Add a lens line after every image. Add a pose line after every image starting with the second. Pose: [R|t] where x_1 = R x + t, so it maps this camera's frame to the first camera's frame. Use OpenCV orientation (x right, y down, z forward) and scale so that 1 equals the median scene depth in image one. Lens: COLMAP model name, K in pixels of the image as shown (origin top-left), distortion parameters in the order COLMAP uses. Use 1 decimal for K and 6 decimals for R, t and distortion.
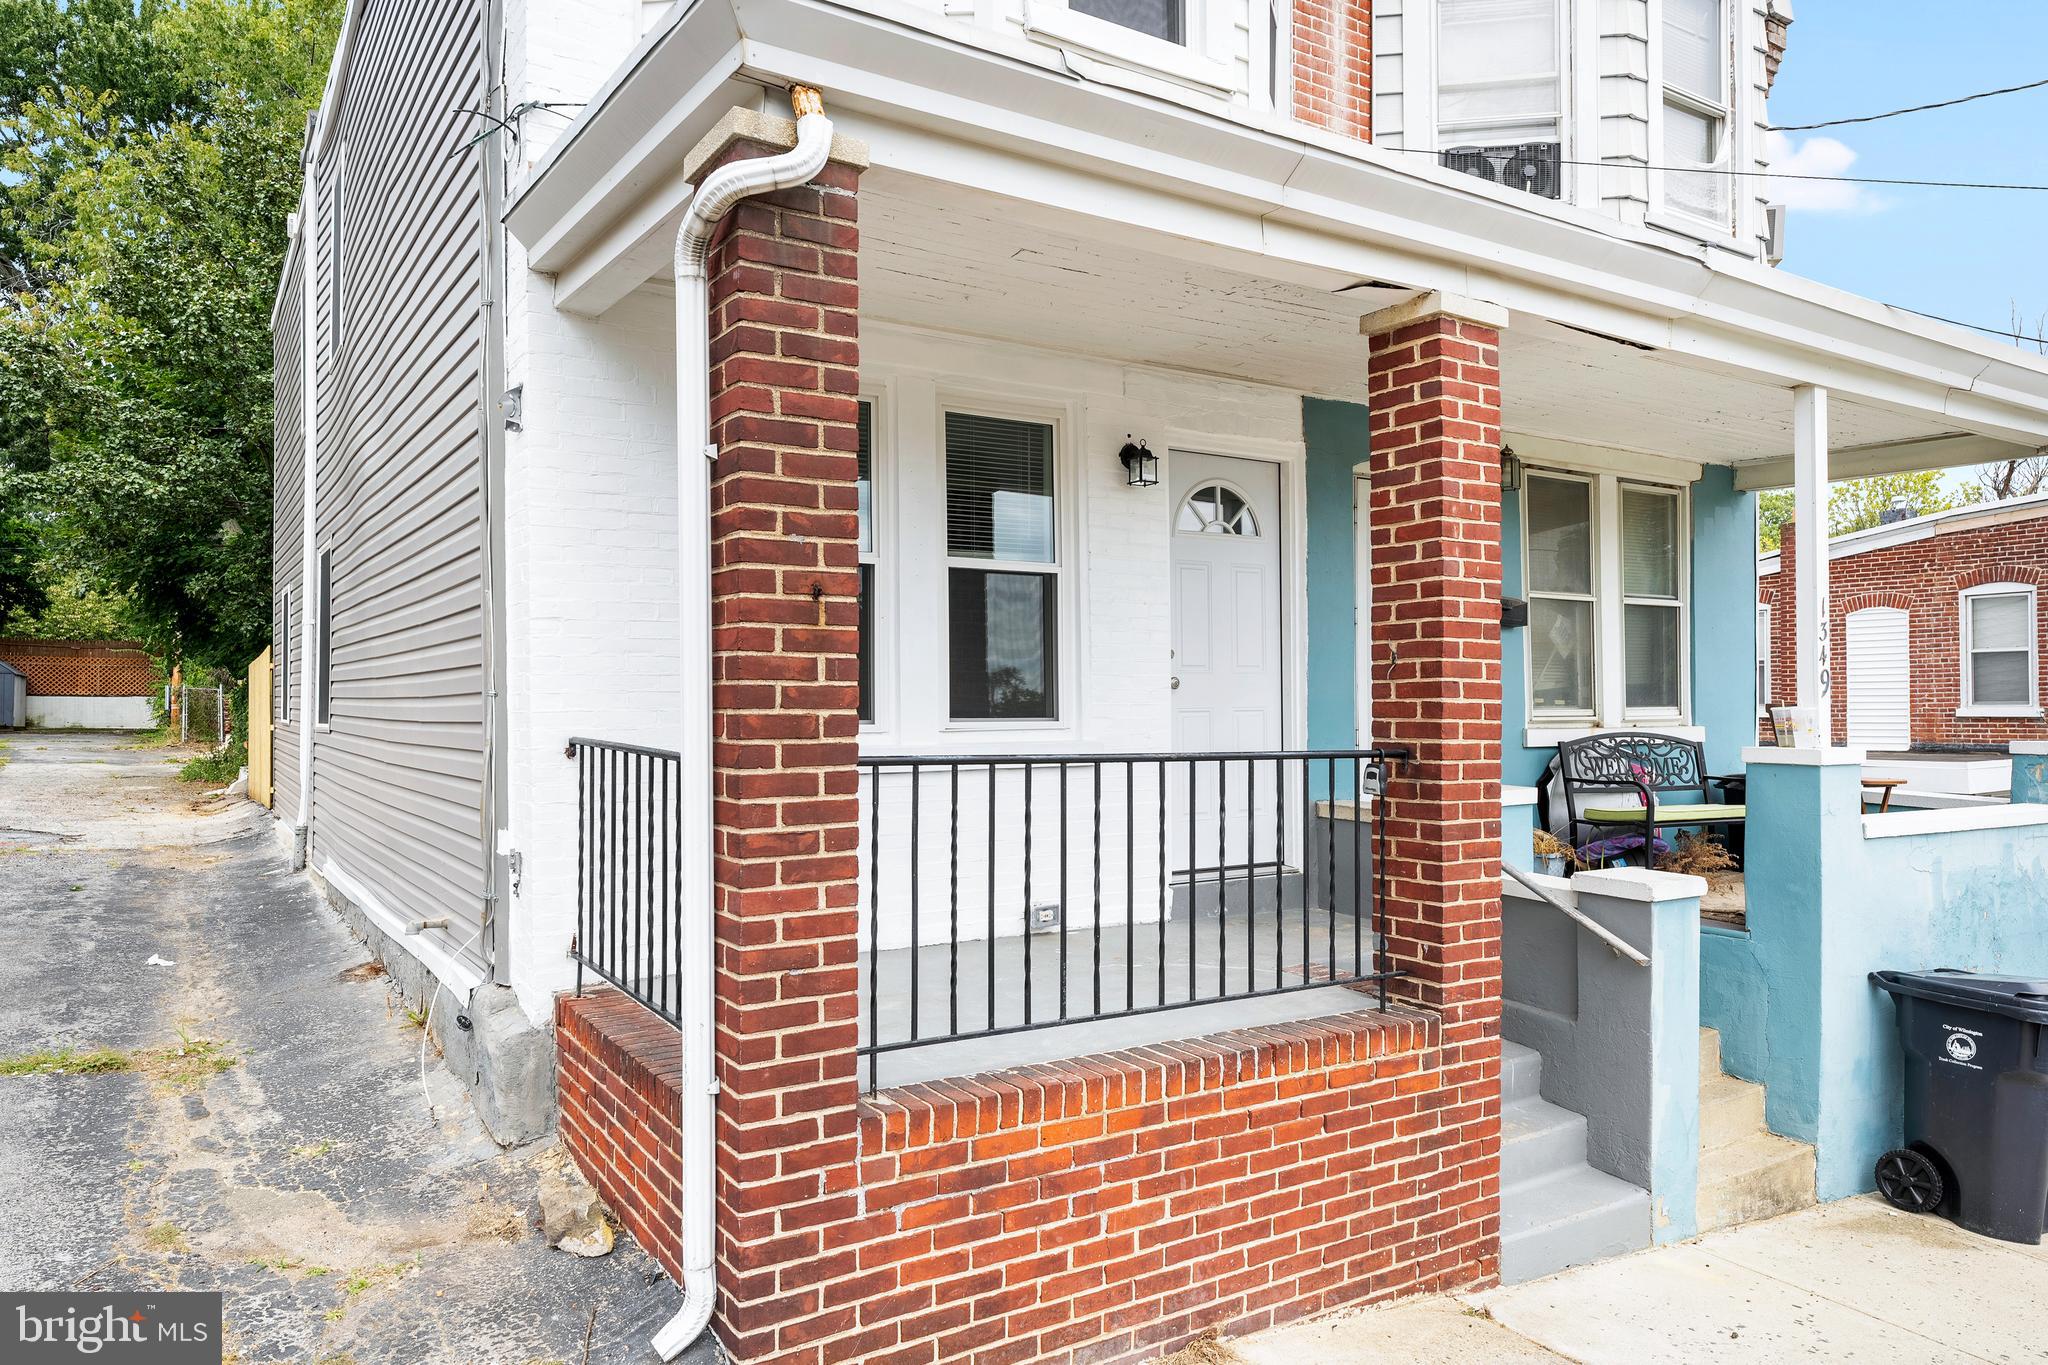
lens RADIAL K [[1376.2, 0, 1024.0], [0, 1376.2, 682.5], [0, 0, 1]] dist [0.008939, -0.000249]
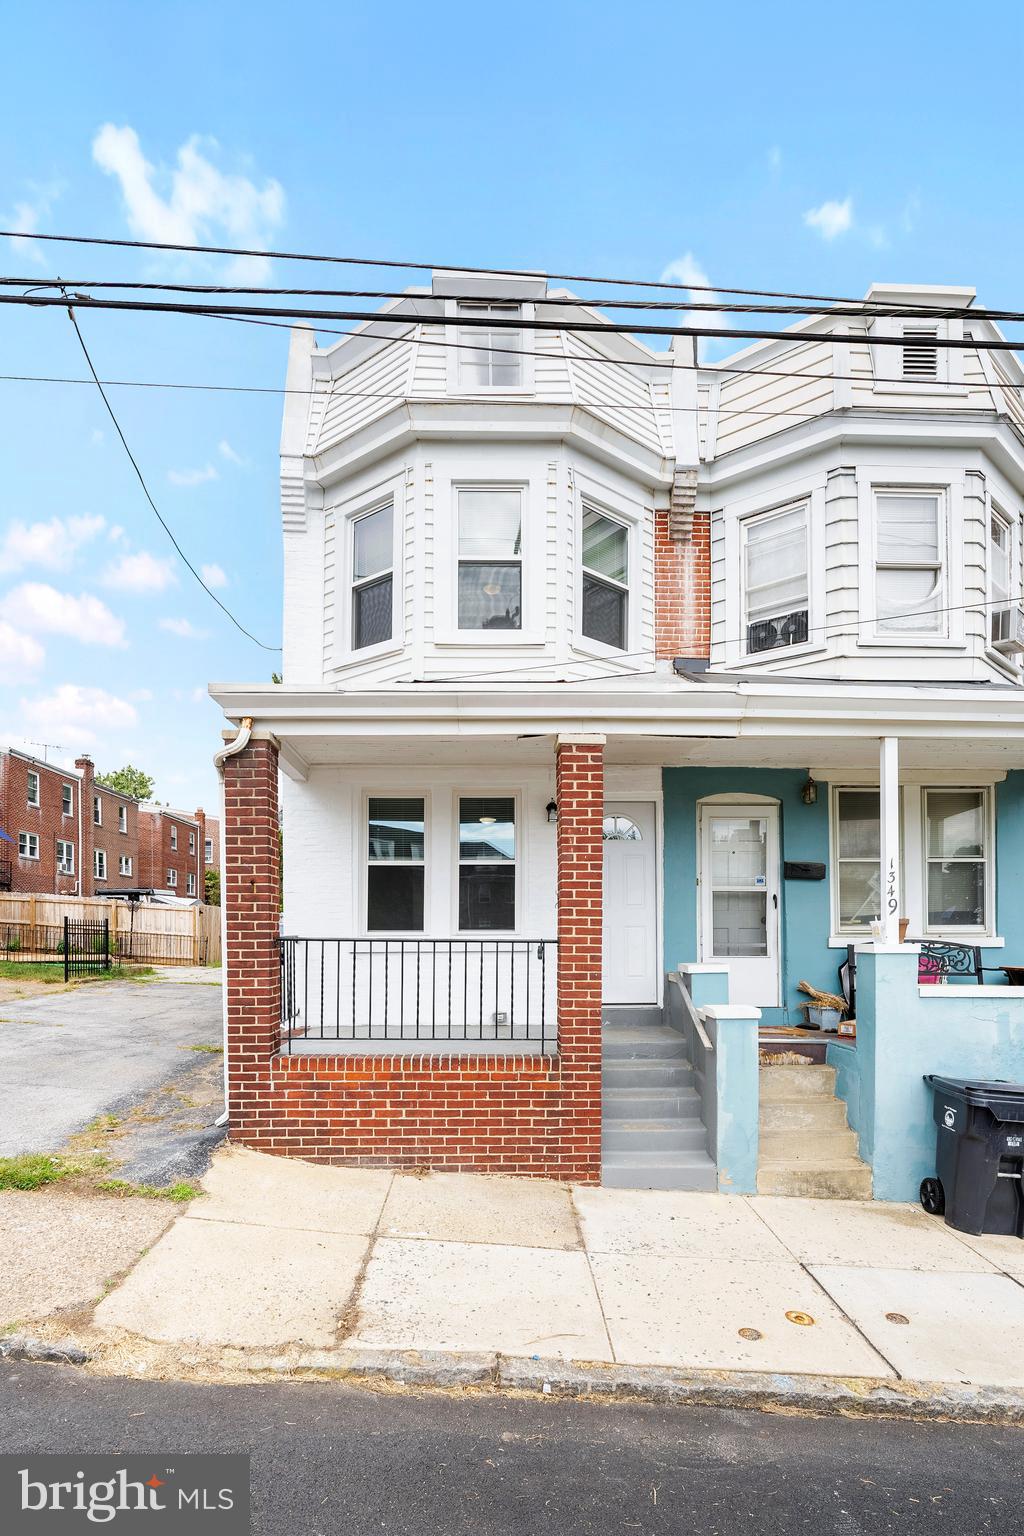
lens RADIAL K [[813.1, 0, 488.6], [0, 813.1, 929.3], [0, 0, 1]] dist [-0.011196, -0.000653]
pose [[0.849308, -0.006752, -0.527855, 0.997664], [0.009353, 0.999954, 0.002259, 0.031656], [0.527816, -0.006856, 0.849331, -0.200869]]
